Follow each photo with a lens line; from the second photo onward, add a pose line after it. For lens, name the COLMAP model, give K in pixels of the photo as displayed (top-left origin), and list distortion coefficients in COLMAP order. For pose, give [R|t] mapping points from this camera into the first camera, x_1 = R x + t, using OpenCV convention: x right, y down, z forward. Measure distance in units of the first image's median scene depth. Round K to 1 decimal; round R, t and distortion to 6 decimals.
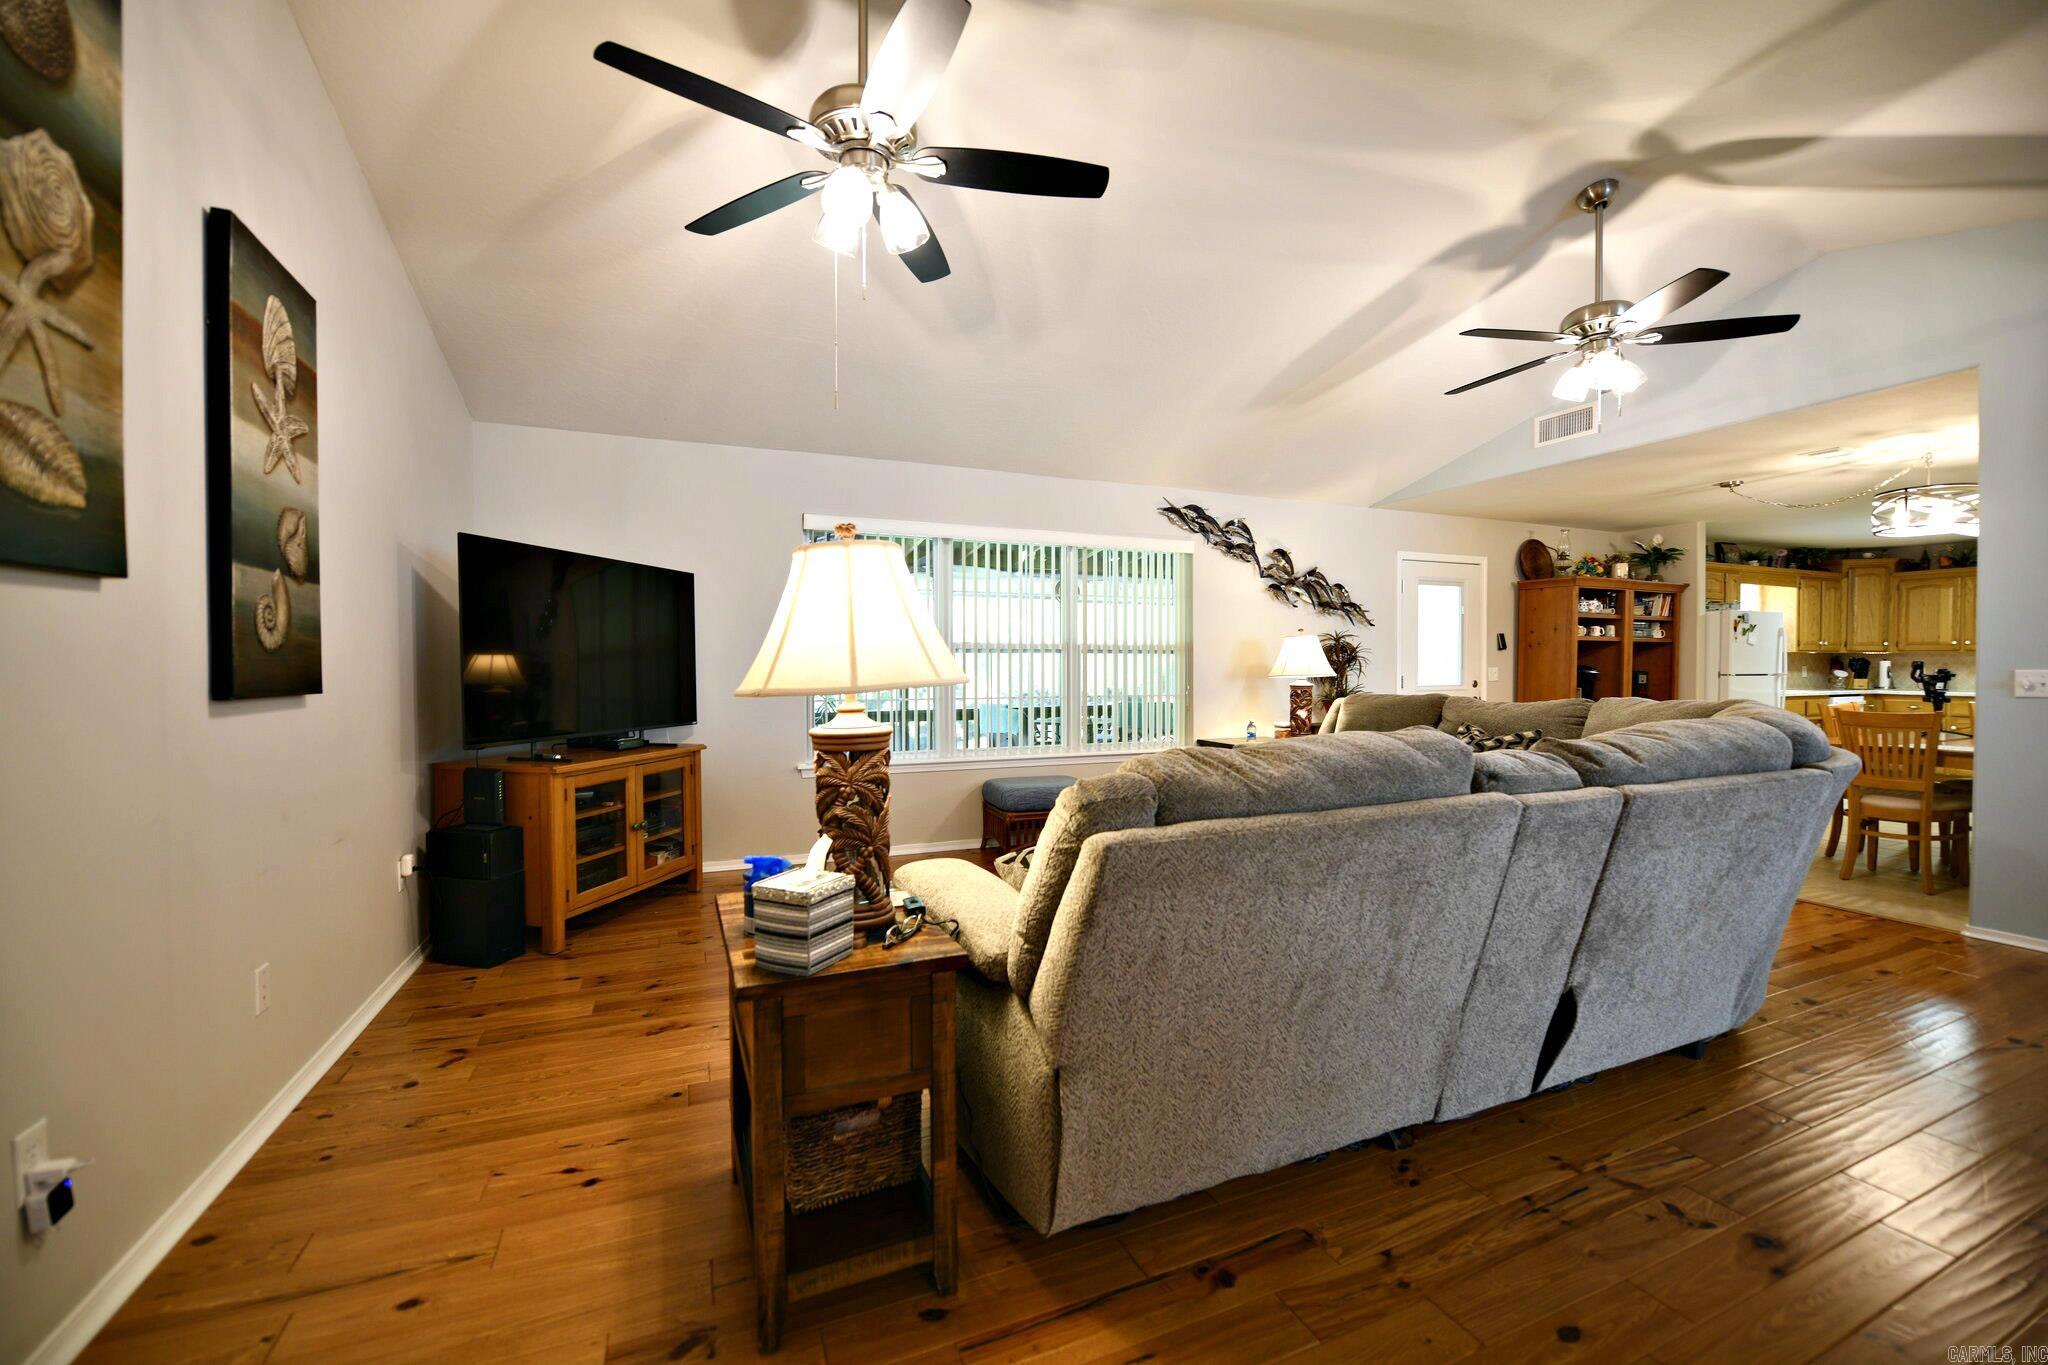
lens RADIAL K [[824.8, 0, 1020.0], [0, 824.8, 680.7], [0, 0, 1]] dist [-0.014643, -0.003084]
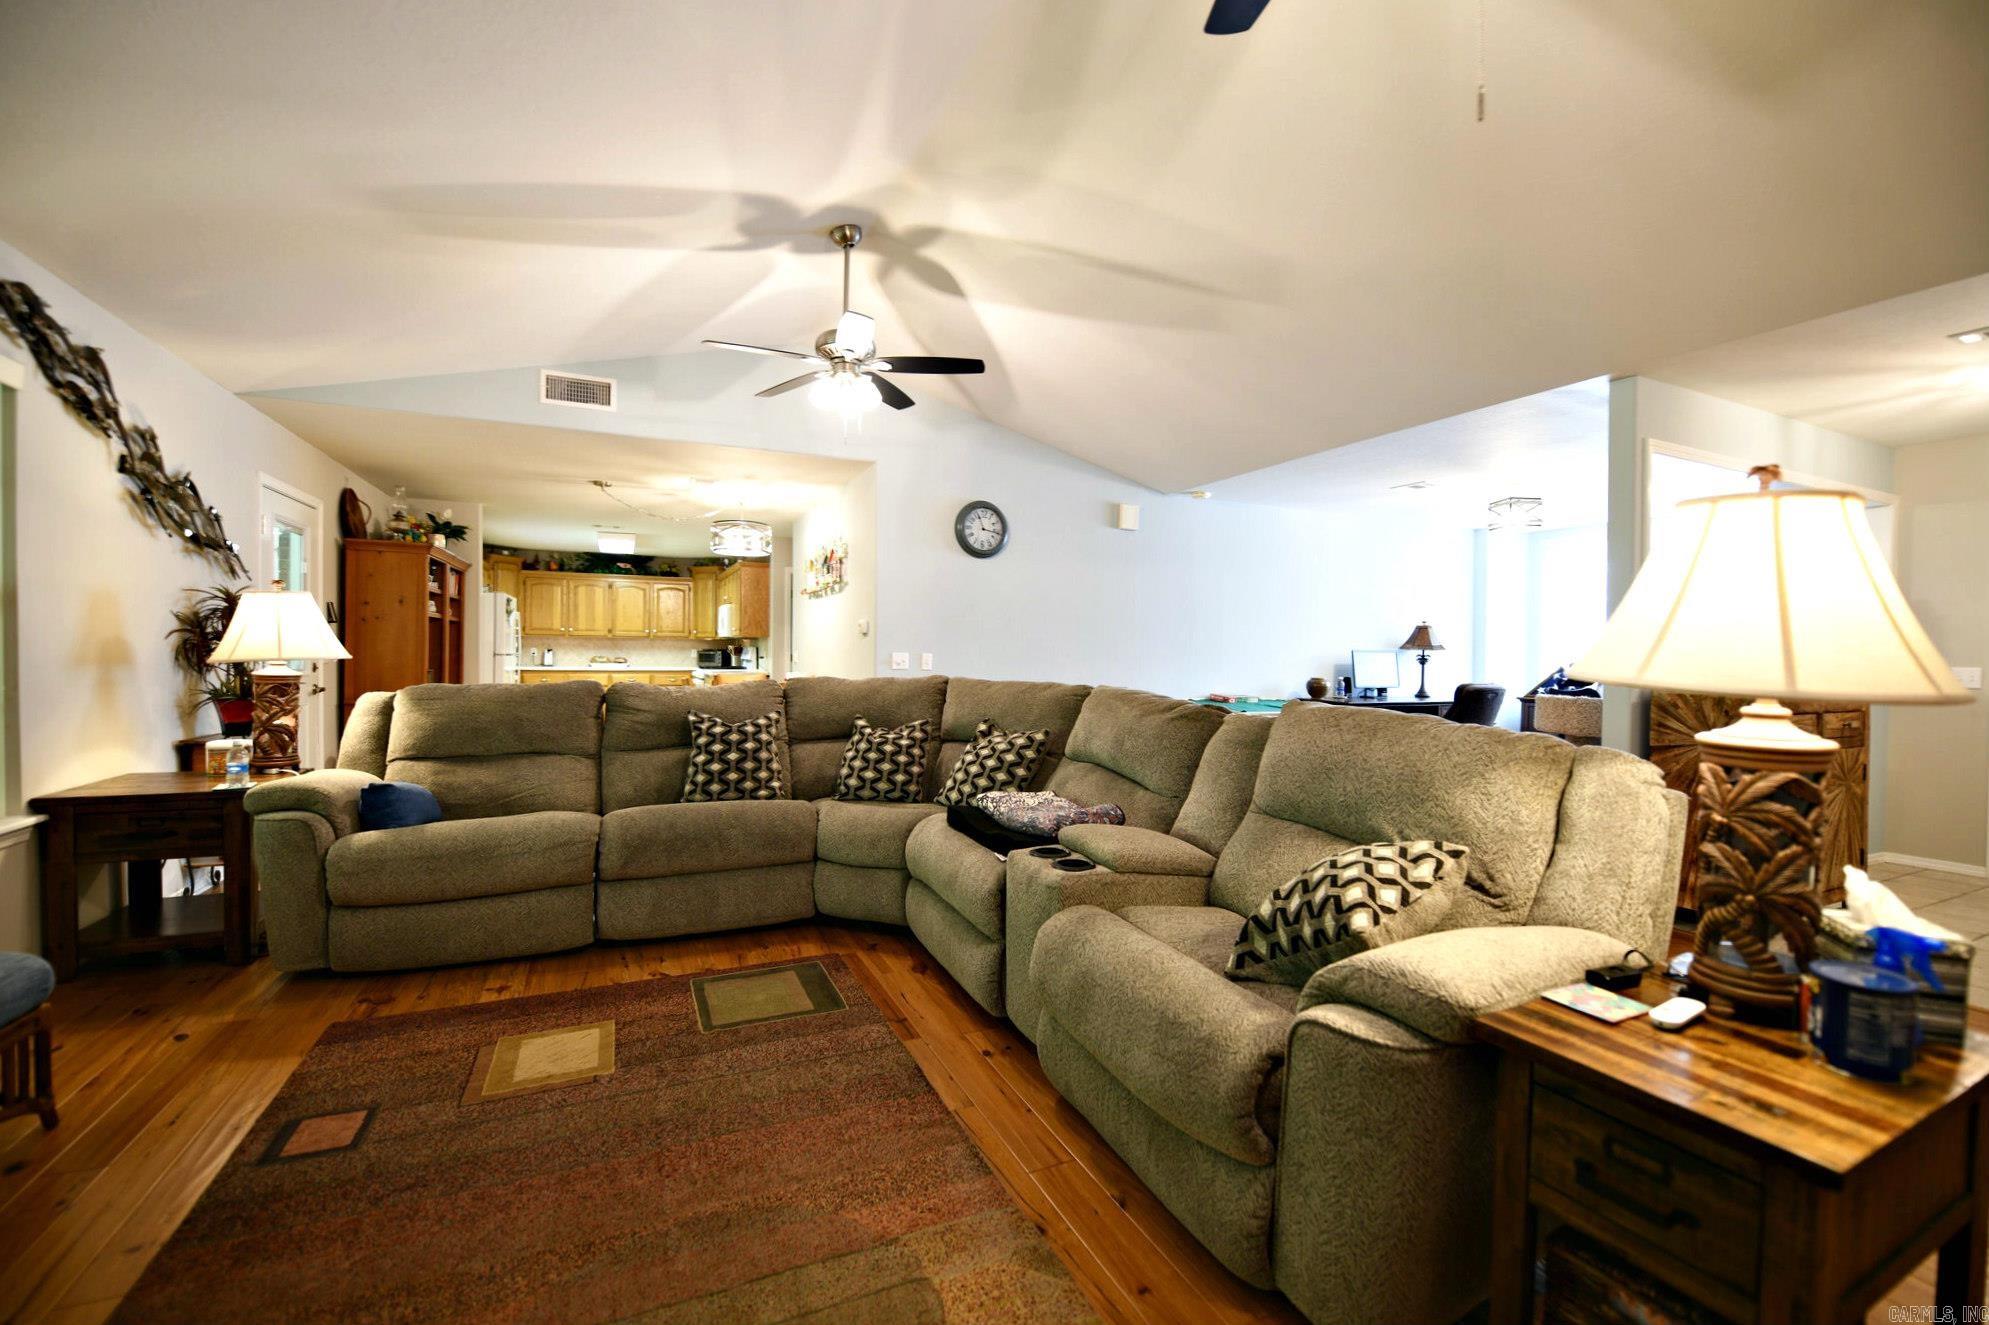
lens RADIAL K [[801.1, 0, 1007.9], [0, 801.1, 664.8], [0, 0, 1]] dist [-0.014643, -0.003084]
pose [[-0.048935, -0.014751, 0.998693, -0.199102], [0.005115, 0.999874, 0.015019, -0.006053], [-0.998789, 0.005843, -0.048853, 0.395652]]
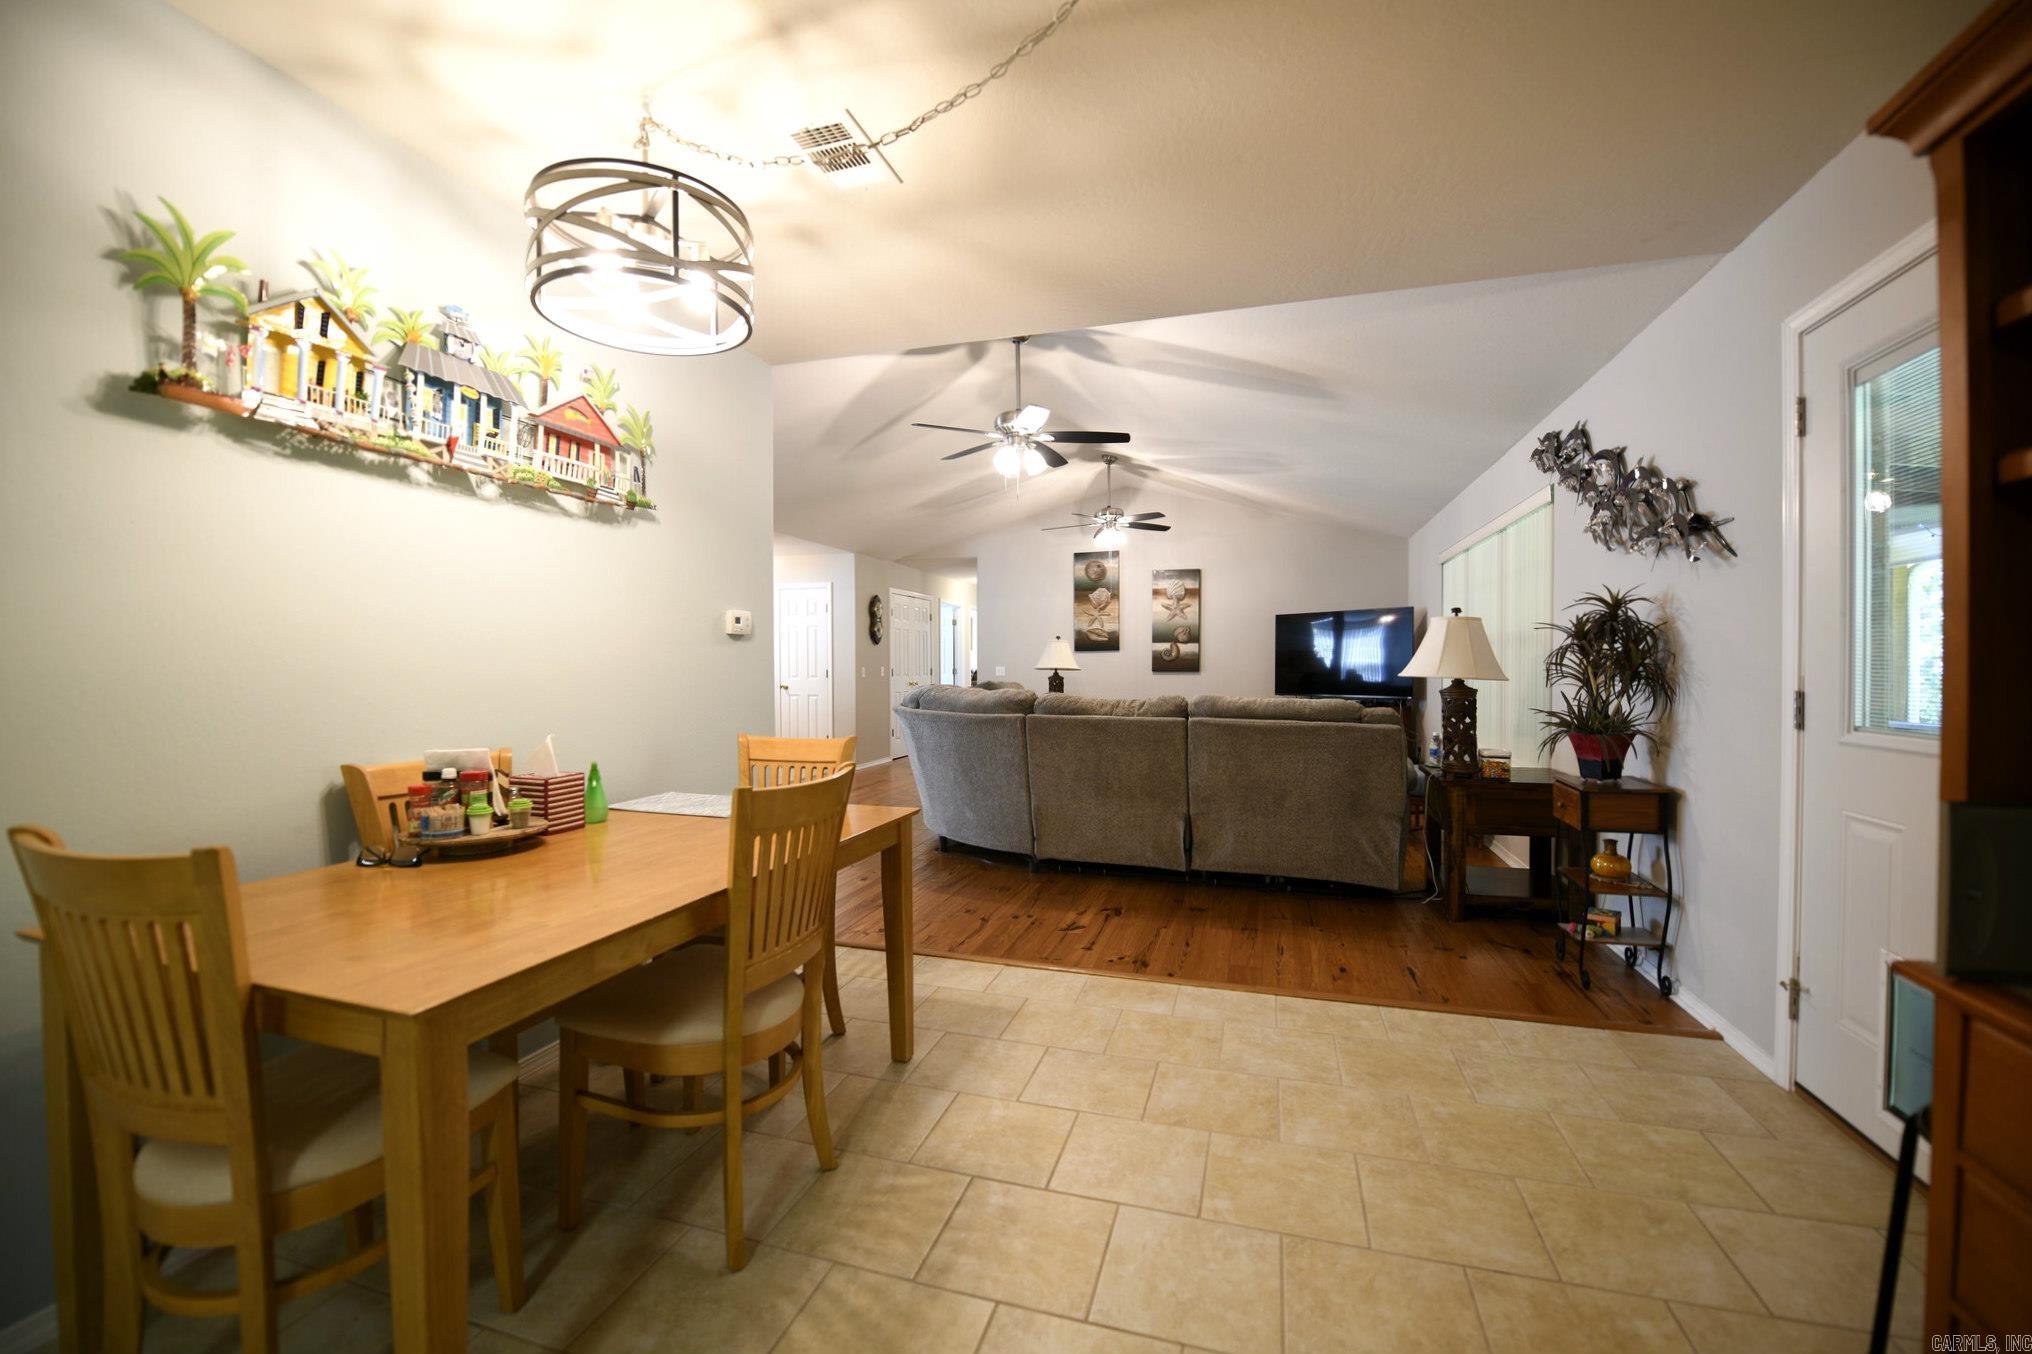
lens RADIAL K [[818.4, 0, 1014.3], [0, 818.4, 681.5], [0, 0, 1]] dist [-0.014643, -0.003084]
pose [[-0.642181, 0.018262, -0.766336, 0.872523], [-0.008990, 0.999468, 0.031352, -0.015607], [0.766501, 0.027023, -0.641675, 0.922758]]
